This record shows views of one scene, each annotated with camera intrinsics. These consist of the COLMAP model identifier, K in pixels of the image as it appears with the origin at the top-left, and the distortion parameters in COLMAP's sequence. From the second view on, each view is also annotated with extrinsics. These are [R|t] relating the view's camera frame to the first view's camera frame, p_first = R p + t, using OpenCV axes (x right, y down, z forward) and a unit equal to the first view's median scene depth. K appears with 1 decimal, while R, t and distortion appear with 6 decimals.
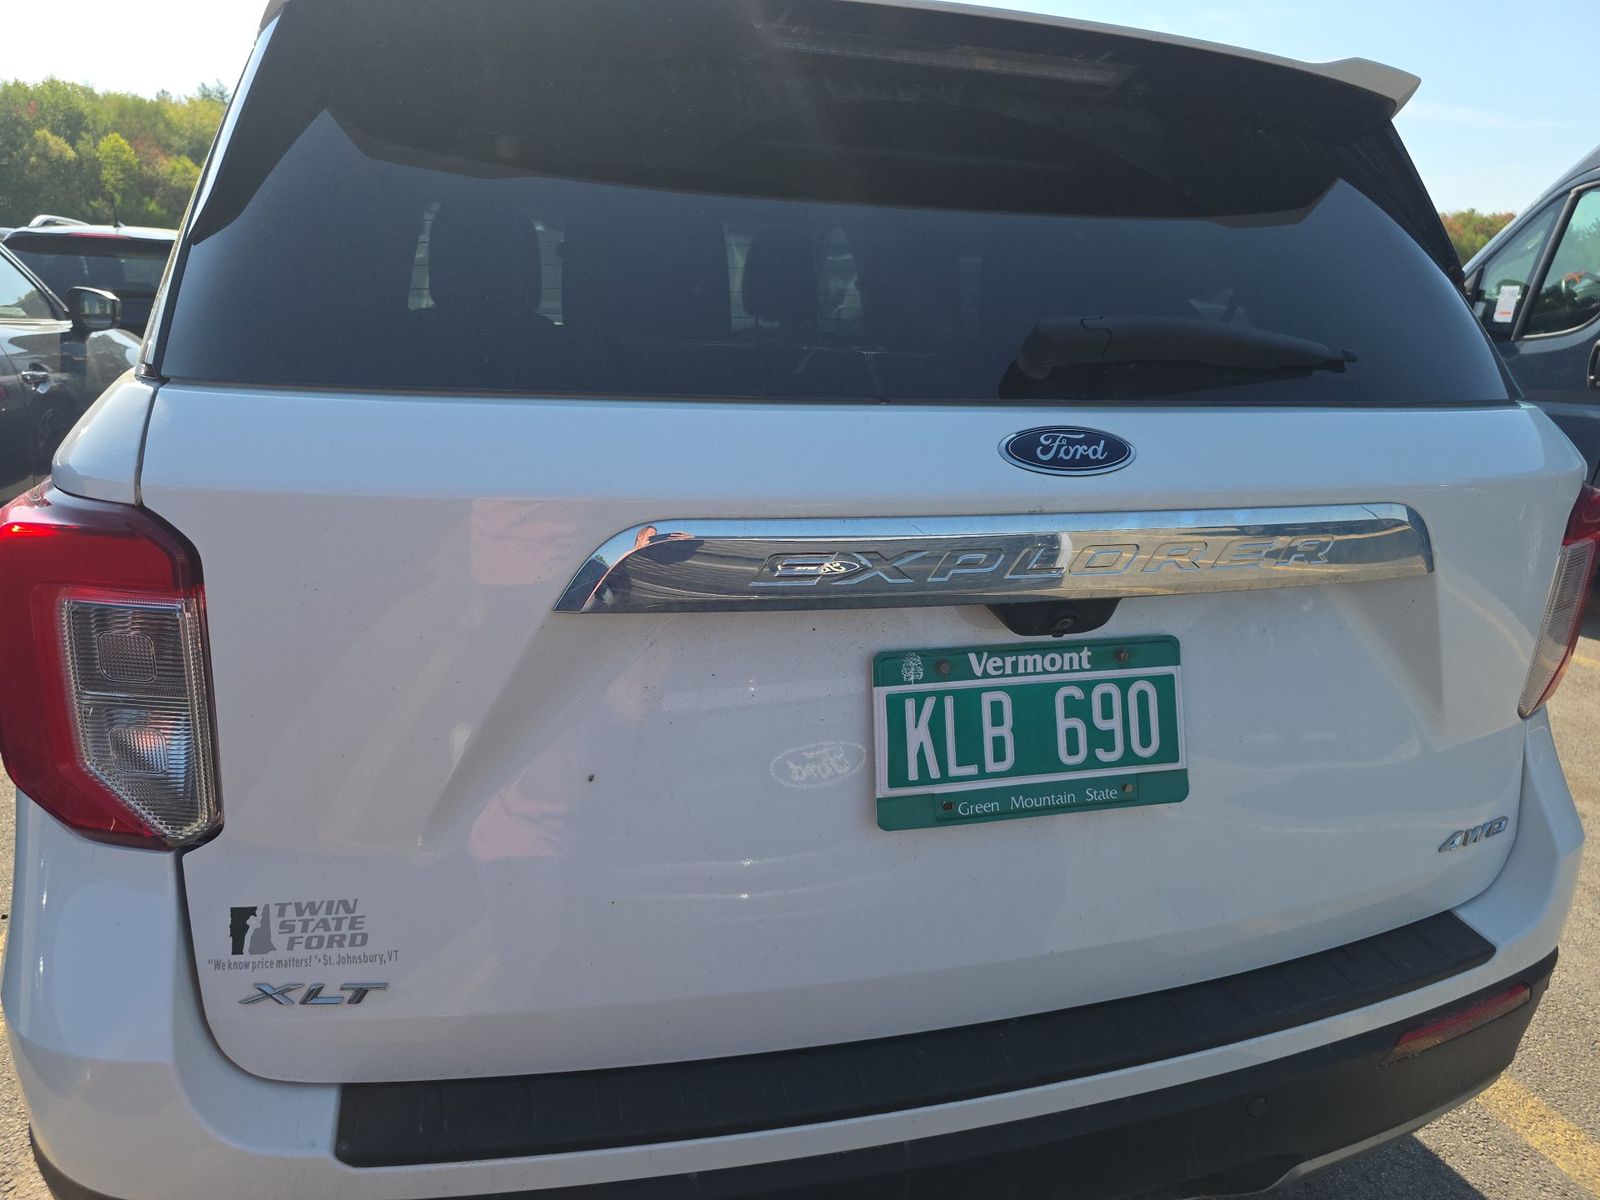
lens RADIAL K [[1076.7, 0, 795.5], [0, 1076.7, 598.4], [0, 0, 1]] dist [0.038607, -0.014233]
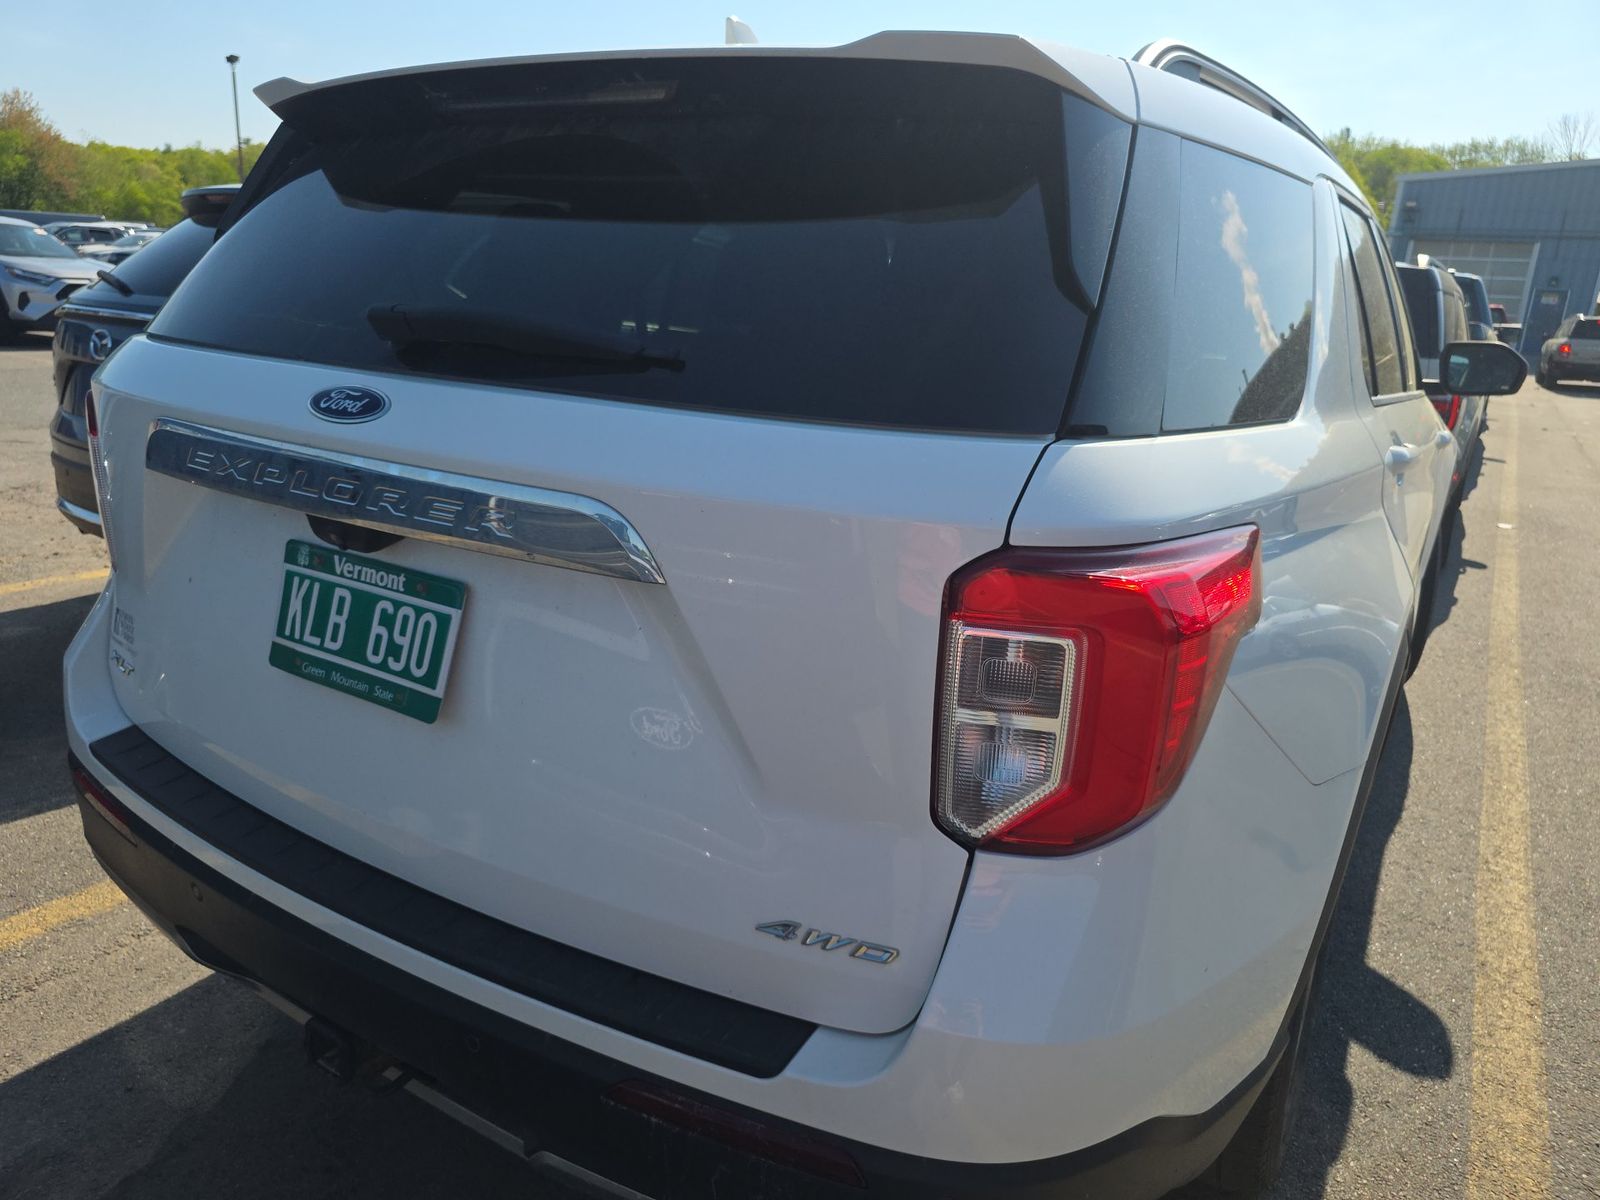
lens RADIAL K [[1076.7, 0, 802.4], [0, 1076.7, 590.2], [0, 0, 1]] dist [0.038607, -0.014233]
pose [[0.657347, 0.194113, -0.728159, 1.516507], [-0.224713, 0.972788, 0.056466, -0.110897], [0.719305, 0.126509, 0.683079, 0.514279]]
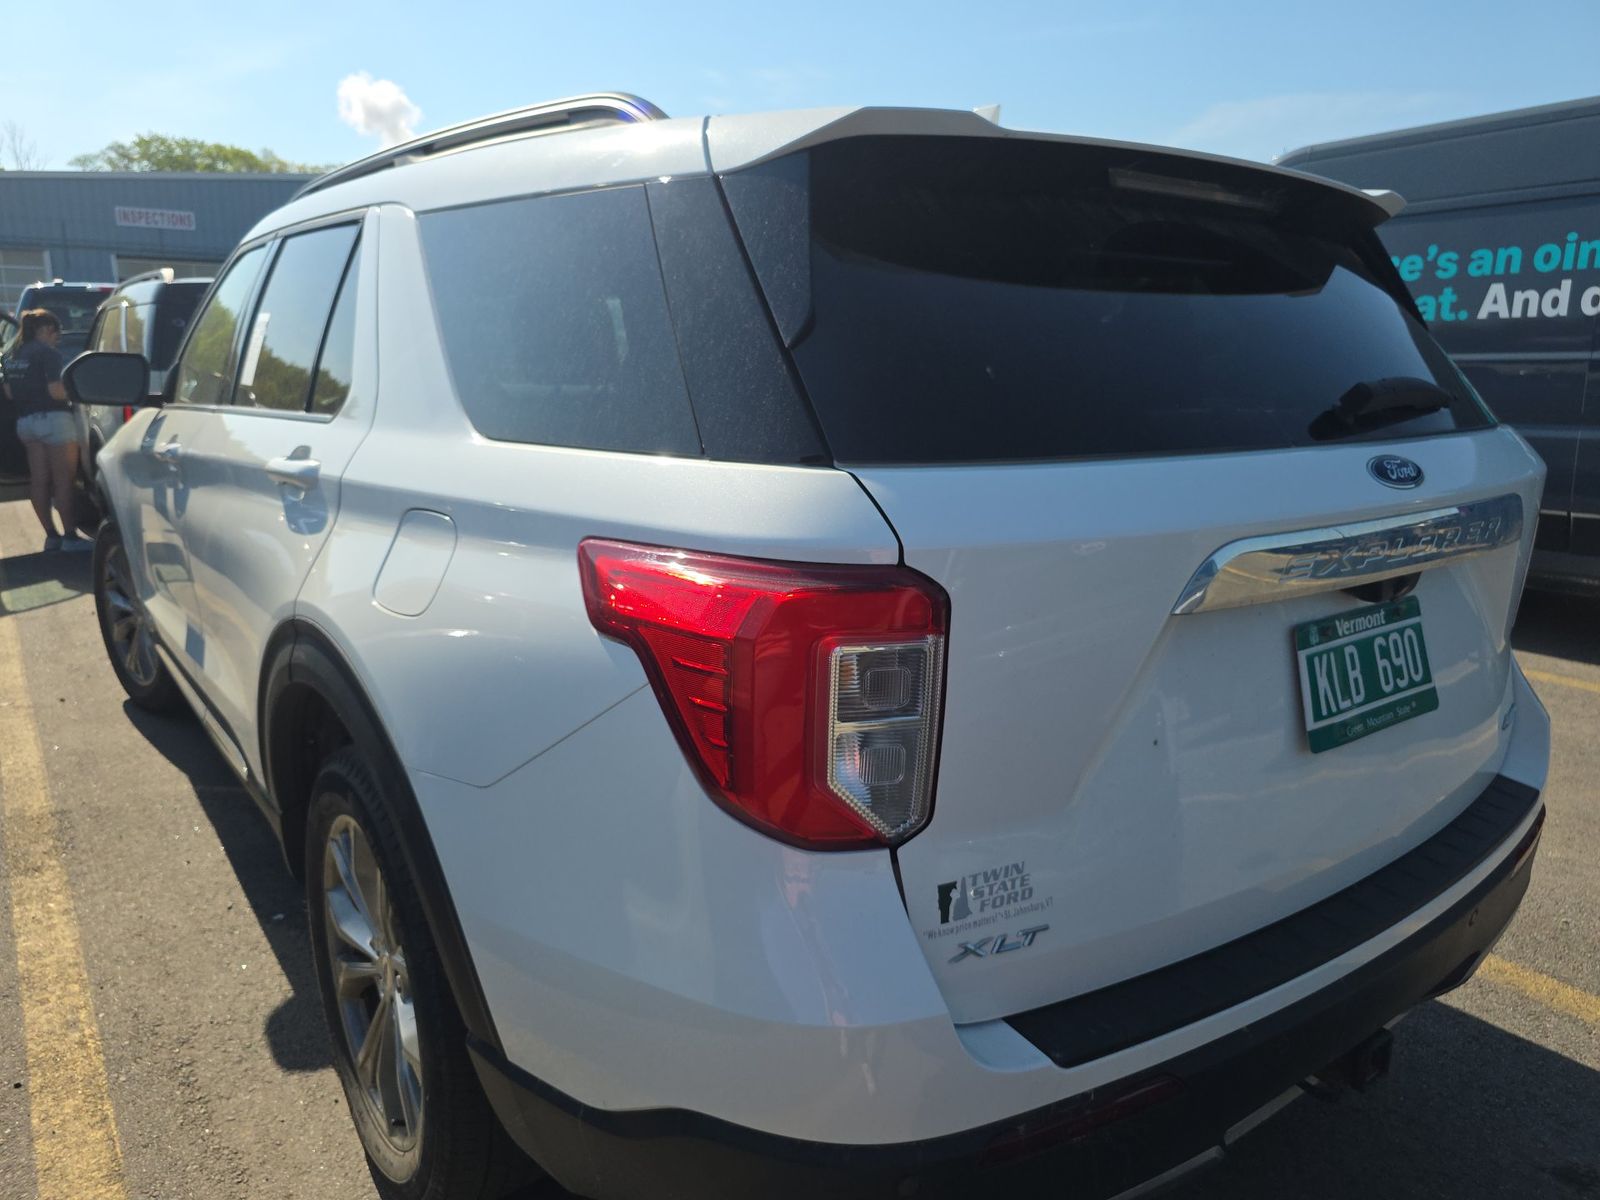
lens RADIAL K [[1076.7, 0, 796.6], [0, 1076.7, 598.3], [0, 0, 1]] dist [0.038607, -0.014233]
pose [[0.941018, -0.102261, 0.322534, -0.953726], [0.113048, 0.993479, -0.014840, -0.035908], [-0.318914, 0.050427, 0.946441, -0.112459]]
